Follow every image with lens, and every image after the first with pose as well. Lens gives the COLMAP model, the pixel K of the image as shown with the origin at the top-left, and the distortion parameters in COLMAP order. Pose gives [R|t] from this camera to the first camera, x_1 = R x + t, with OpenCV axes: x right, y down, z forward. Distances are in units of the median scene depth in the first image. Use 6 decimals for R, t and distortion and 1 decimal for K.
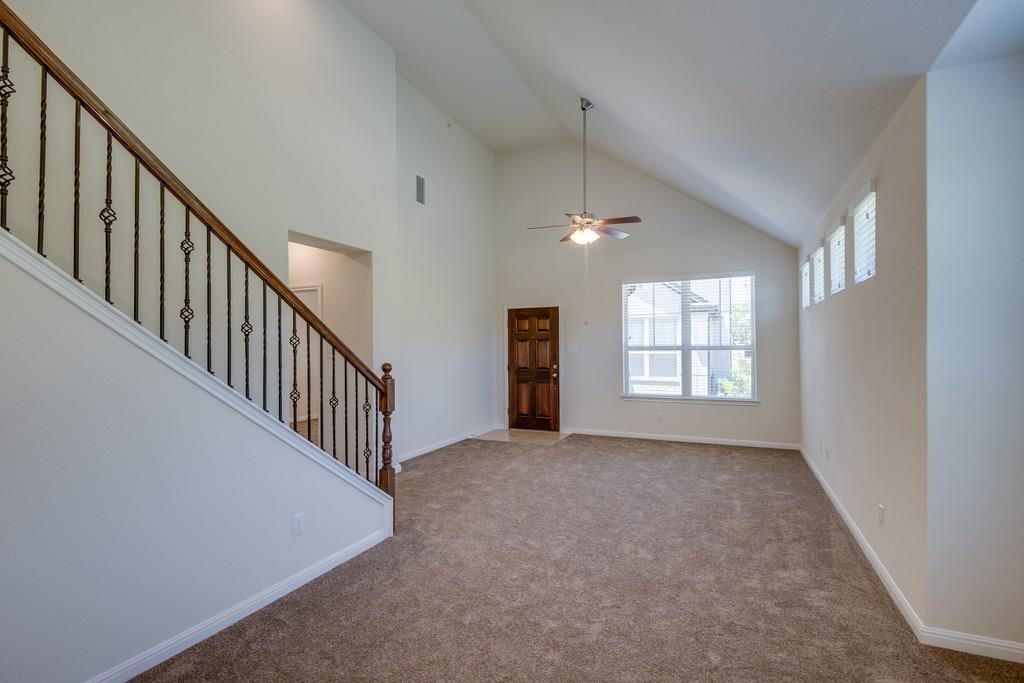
lens RADIAL K [[473.1, 0, 512.6], [0, 473.1, 341.5], [0, 0, 1]] dist [0.003941, 0.000334]
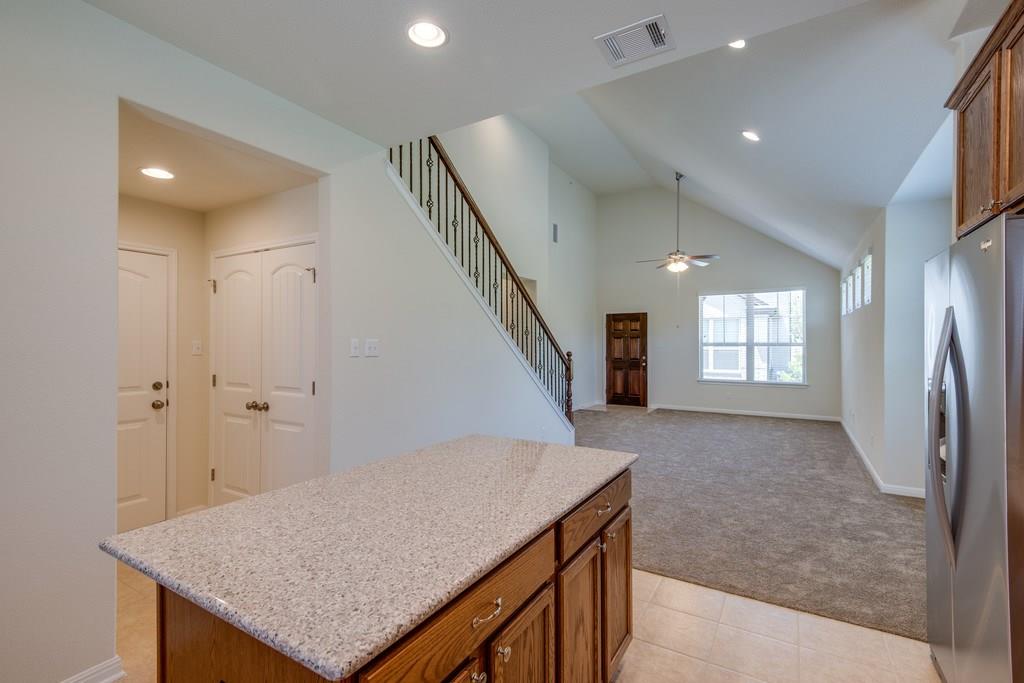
lens RADIAL K [[473.1, 0, 512.6], [0, 473.1, 342.8], [0, 0, 1]] dist [0.003941, 0.000334]
pose [[0.994628, 0.007384, -0.103250, -0.091020], [-0.006102, 0.999900, 0.012720, -0.001695], [0.103334, -0.012021, 0.994574, -0.222793]]
